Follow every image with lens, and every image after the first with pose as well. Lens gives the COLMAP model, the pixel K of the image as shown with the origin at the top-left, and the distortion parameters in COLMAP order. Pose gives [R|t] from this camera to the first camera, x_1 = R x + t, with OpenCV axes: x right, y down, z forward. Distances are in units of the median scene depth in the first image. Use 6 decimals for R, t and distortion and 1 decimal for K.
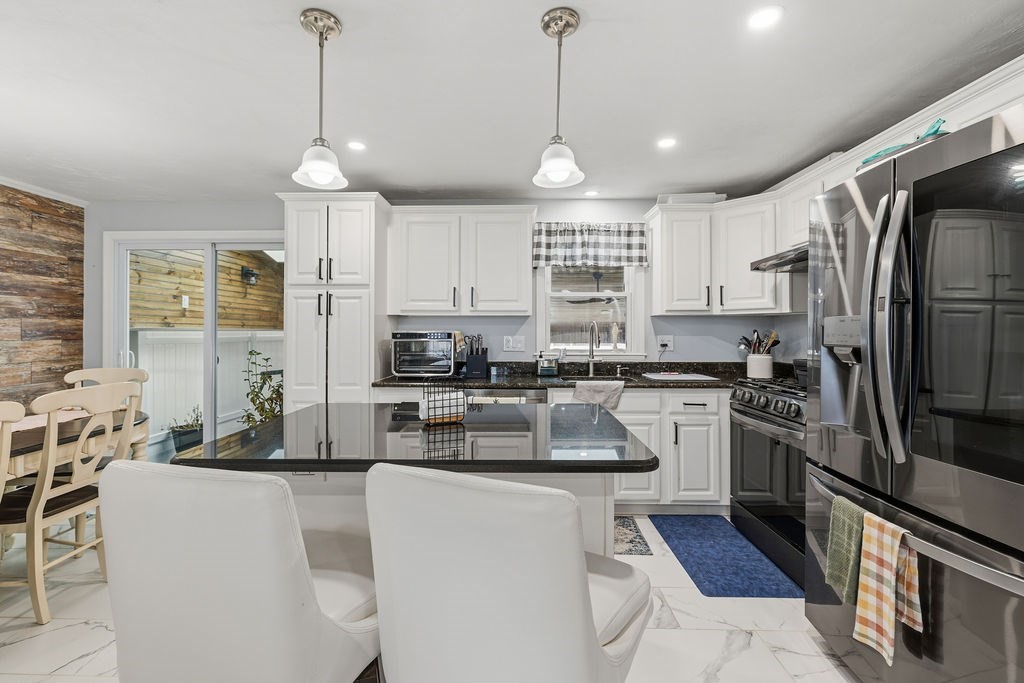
lens RADIAL K [[444.3, 0, 507.3], [0, 444.3, 329.8], [0, 0, 1]] dist [-0.001451, 0.000022]
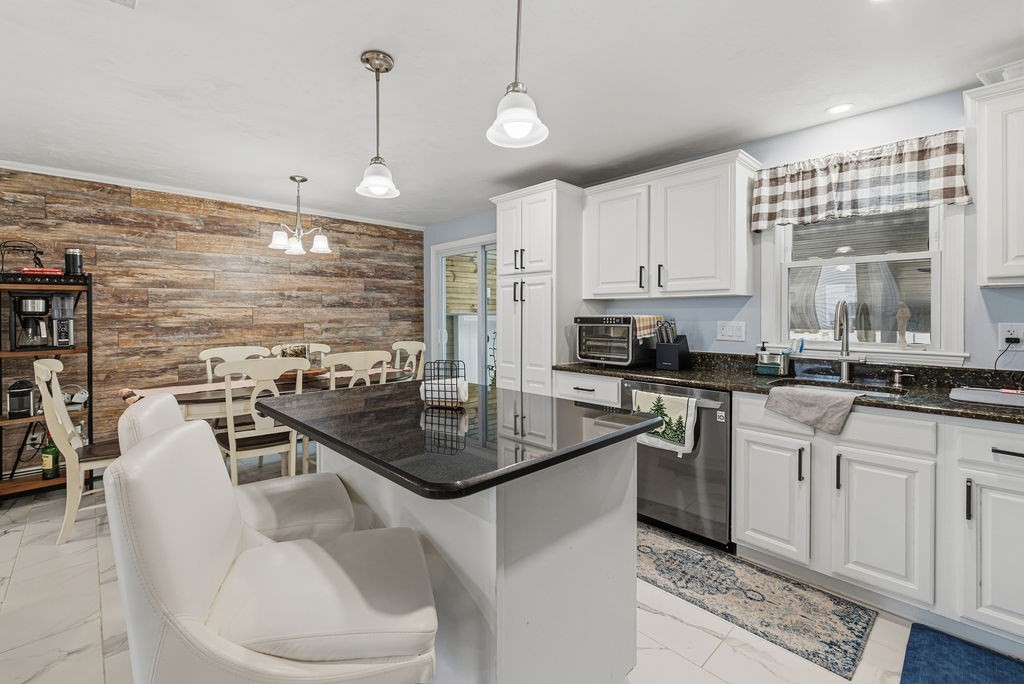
lens RADIAL K [[442.6, 0, 511.5], [0, 442.6, 319.8], [0, 0, 1]] dist [0.000727, 0.000370]
pose [[0.714082, 0.005664, -0.700039, 0.304961], [0.004395, 0.999911, 0.012574, -0.000608], [0.700048, -0.012056, 0.713994, 0.175180]]
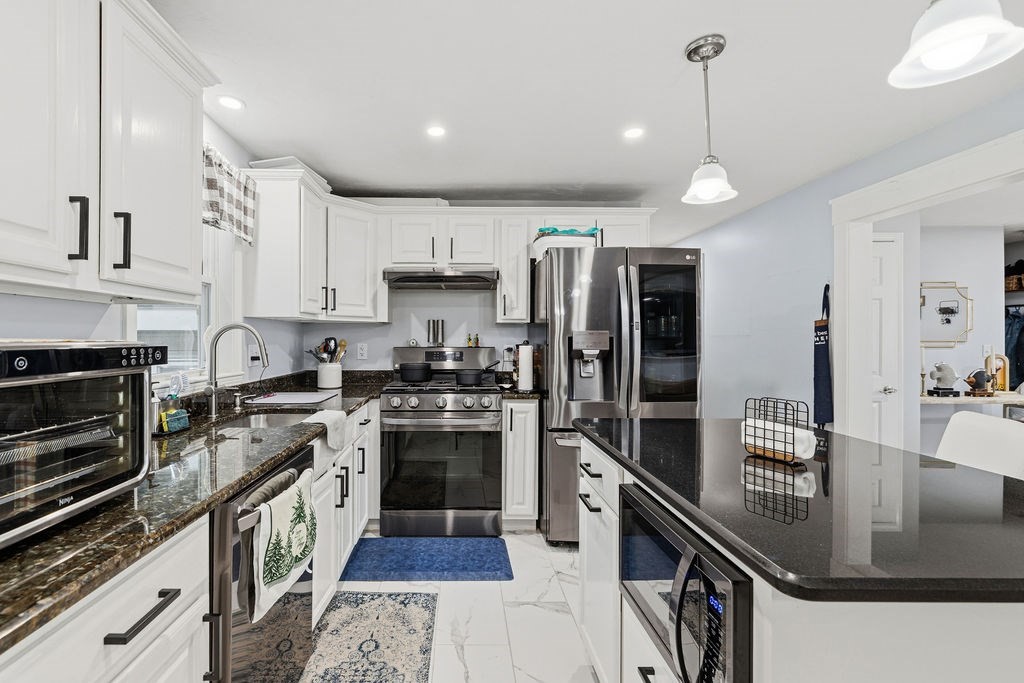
lens RADIAL K [[455.3, 0, 464.3], [0, 455.3, 339.8], [0, 0, 1]] dist [-0.000786, 0.000096]
pose [[-0.030900, -0.001528, 0.999521, -0.418124], [-0.006679, 0.999977, 0.001322, 0.001023], [-0.999500, -0.006635, -0.030910, 0.711168]]
